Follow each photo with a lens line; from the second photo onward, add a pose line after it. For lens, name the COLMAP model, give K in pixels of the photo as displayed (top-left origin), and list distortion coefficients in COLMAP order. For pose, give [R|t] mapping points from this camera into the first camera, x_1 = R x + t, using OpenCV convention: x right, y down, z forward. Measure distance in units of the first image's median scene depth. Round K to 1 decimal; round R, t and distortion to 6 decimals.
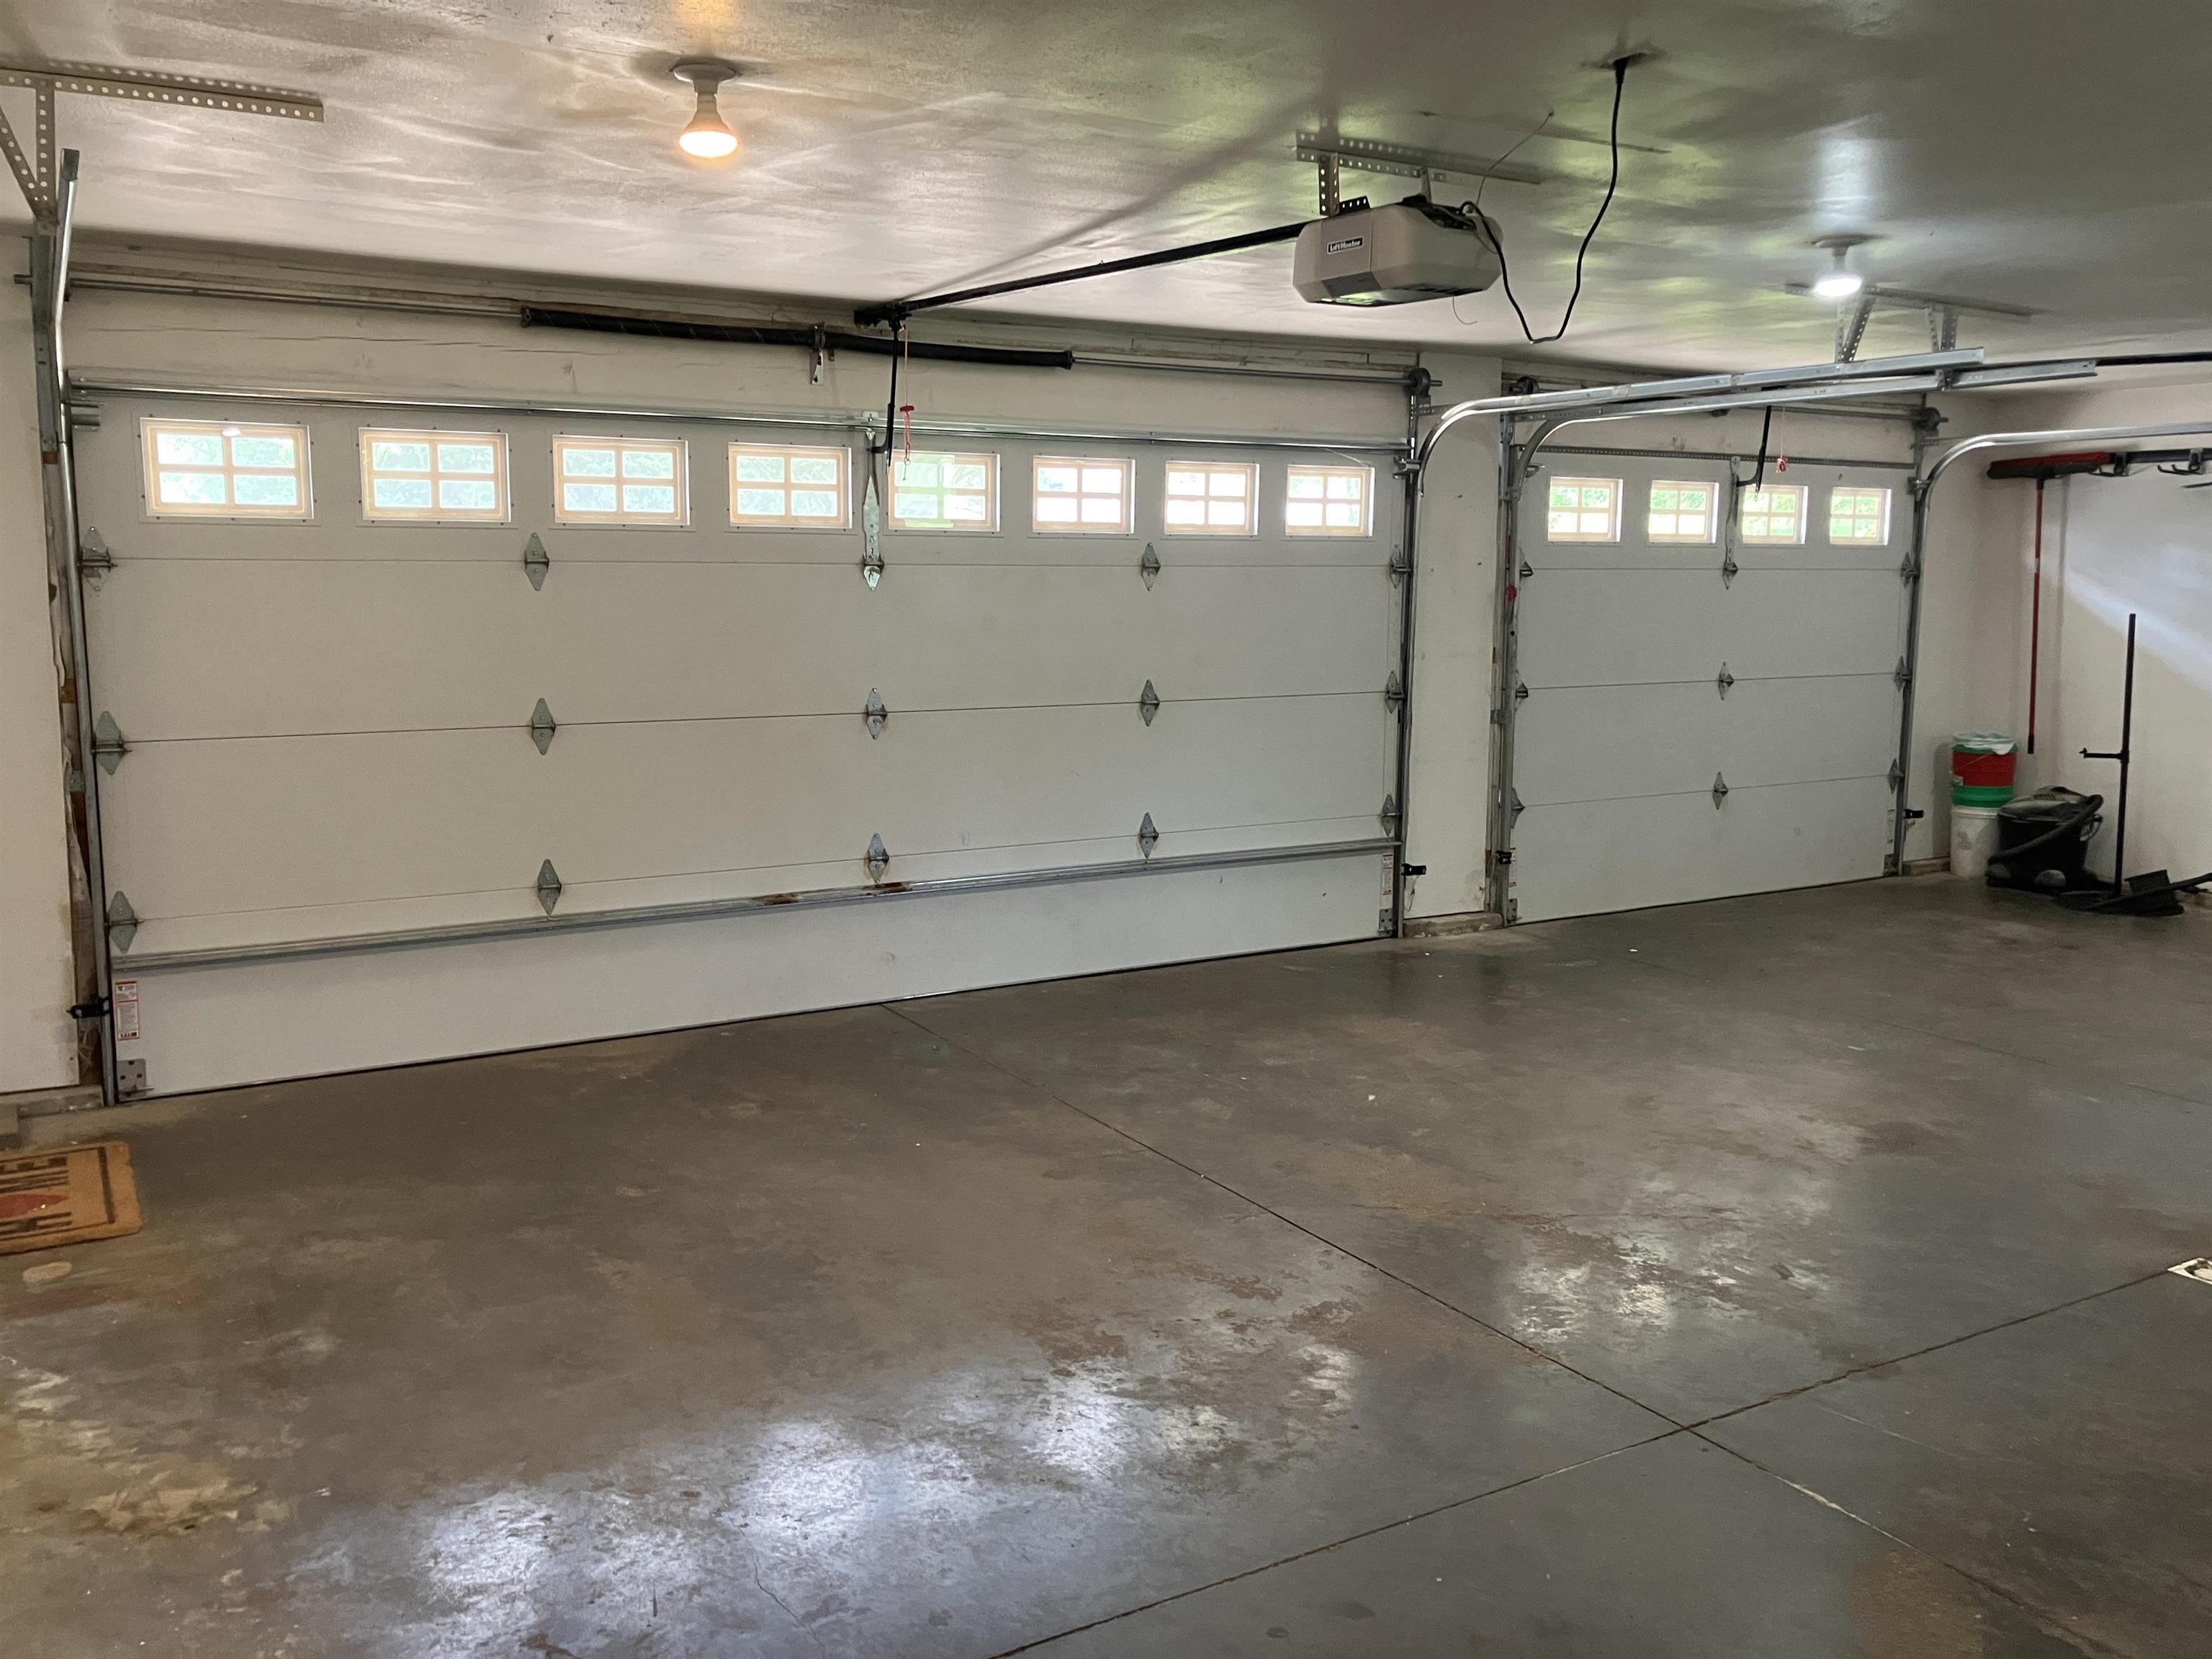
lens RADIAL K [[1811.7, 0, 1106.0], [0, 1811.7, 829.5], [0, 0, 1]] dist [-0.001854, -0.005205]
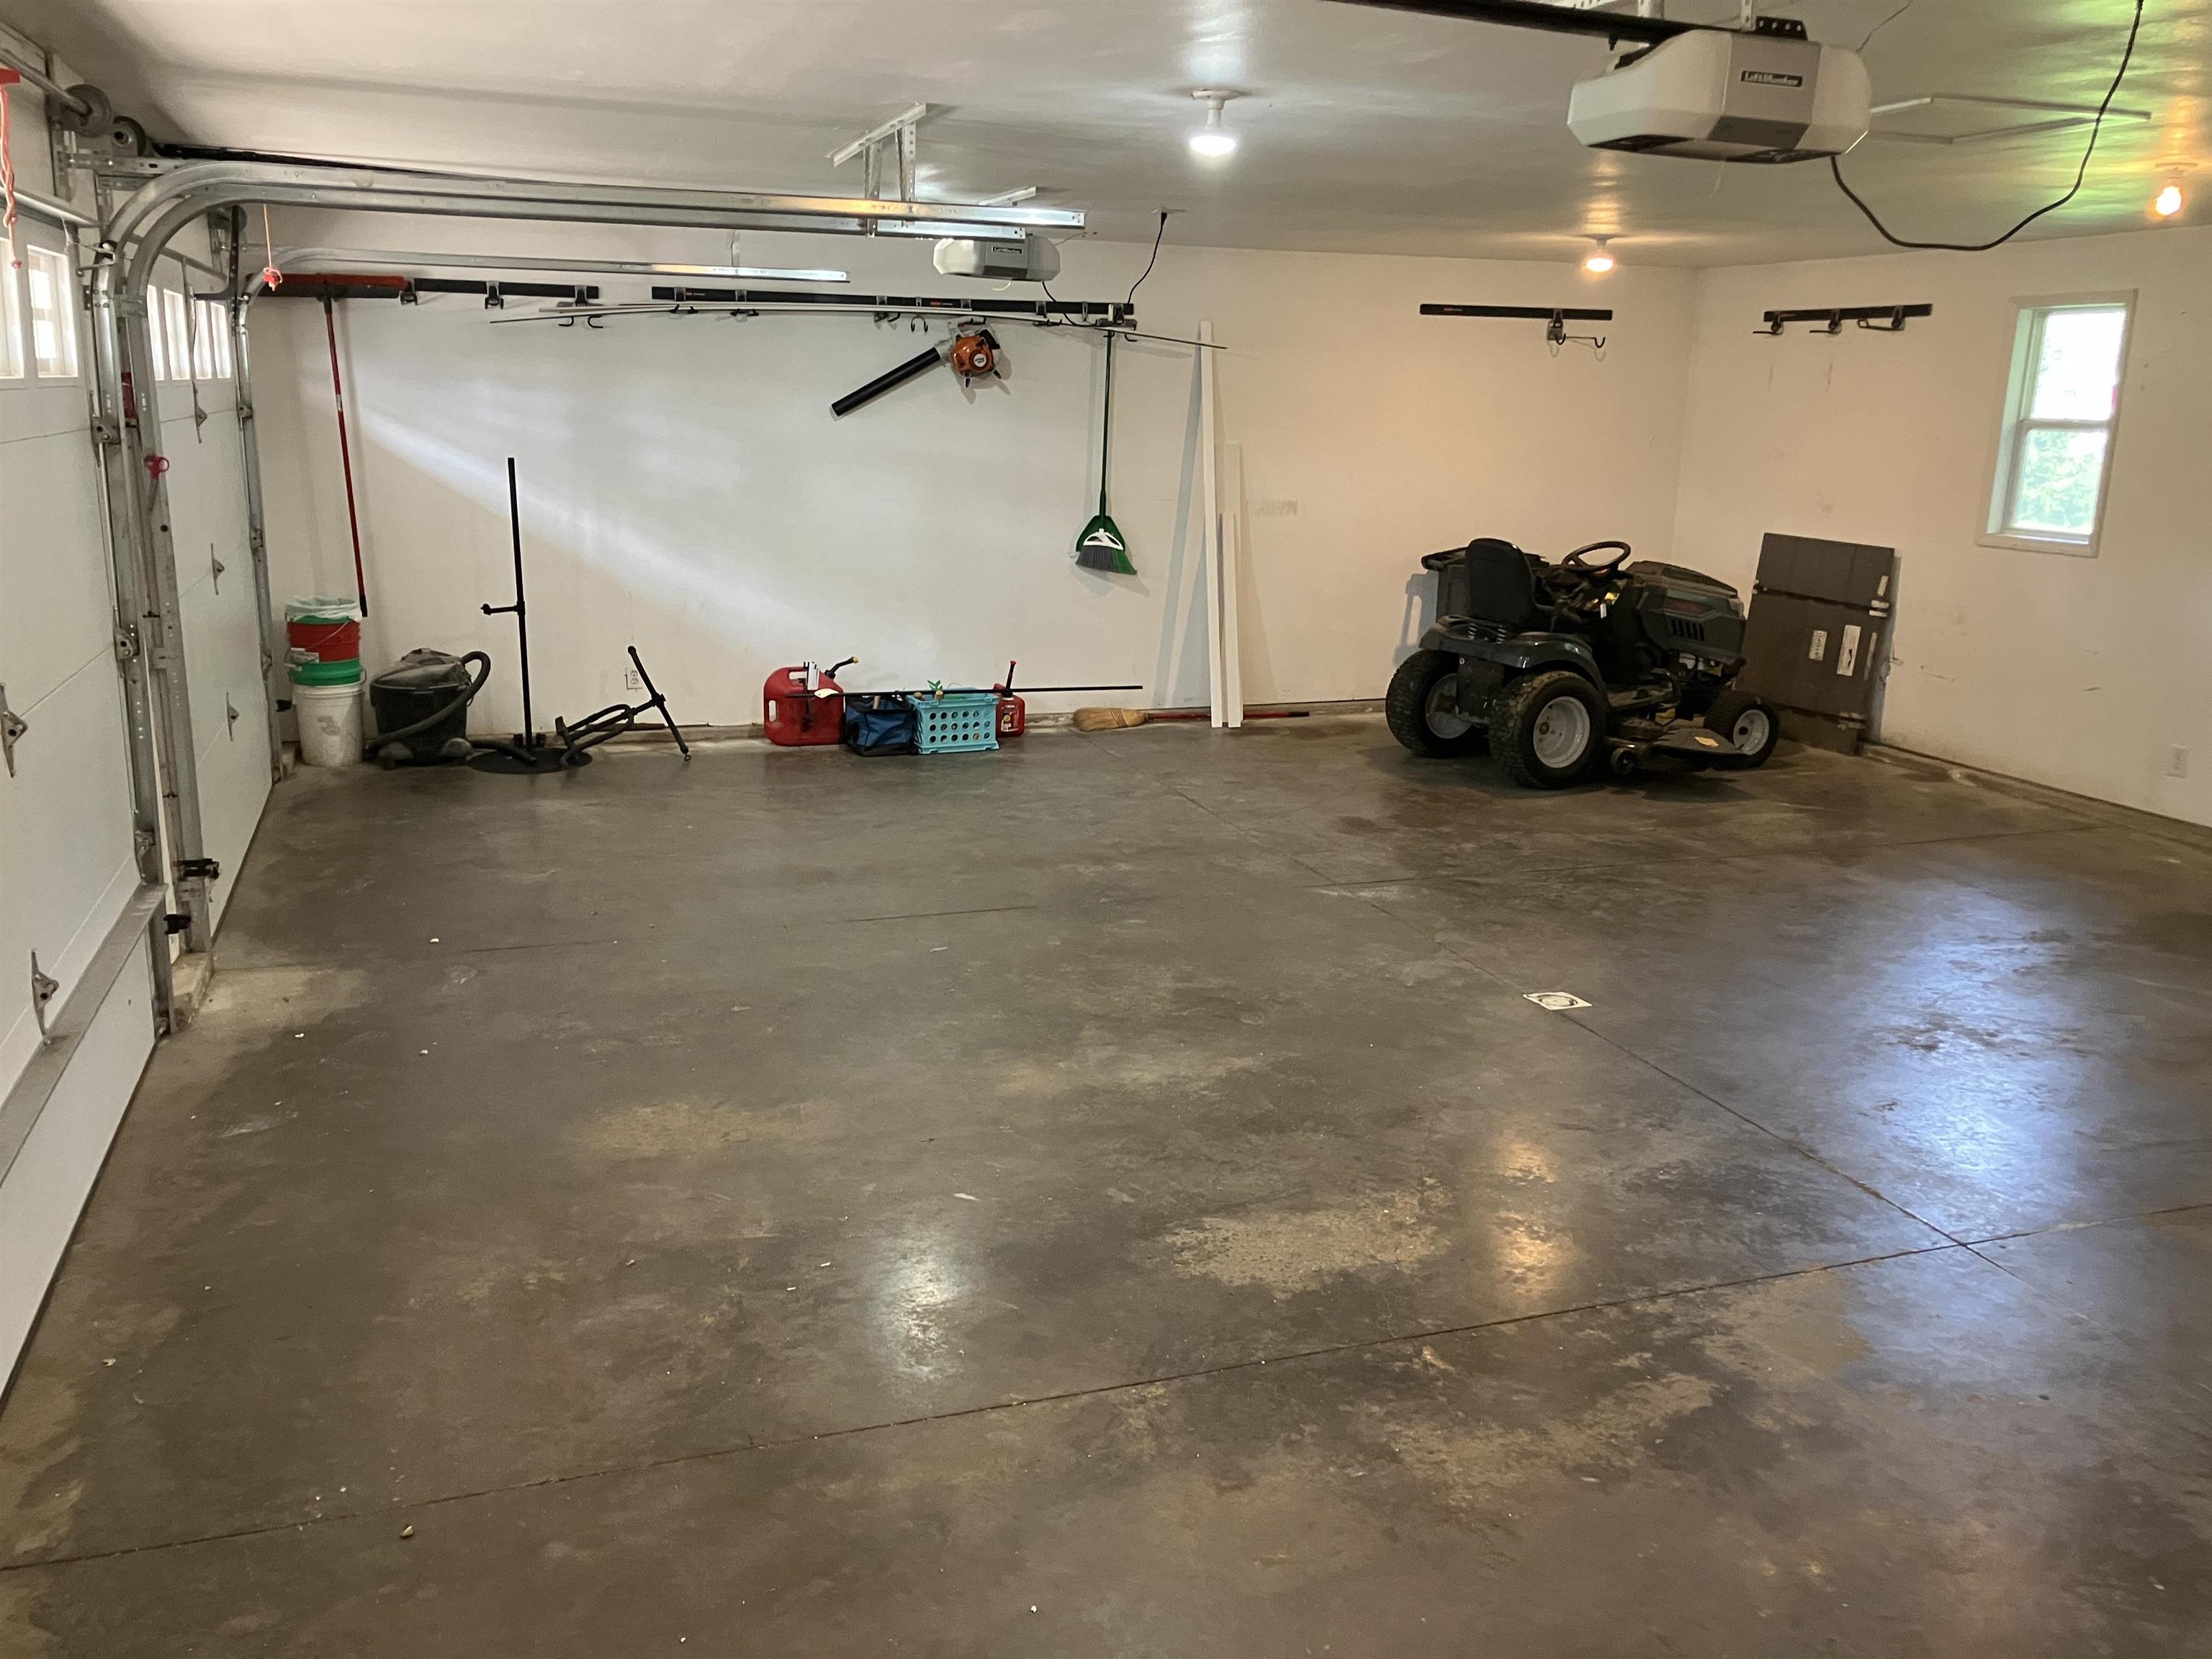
lens RADIAL K [[1811.7, 0, 1106.0], [0, 1811.7, 829.5], [0, 0, 1]] dist [-0.001854, -0.005205]
pose [[0.183330, -0.231692, 0.955358, -0.327065], [0.121102, 0.969750, 0.211943, -0.092497], [-0.975564, 0.076840, 0.205843, 0.507512]]
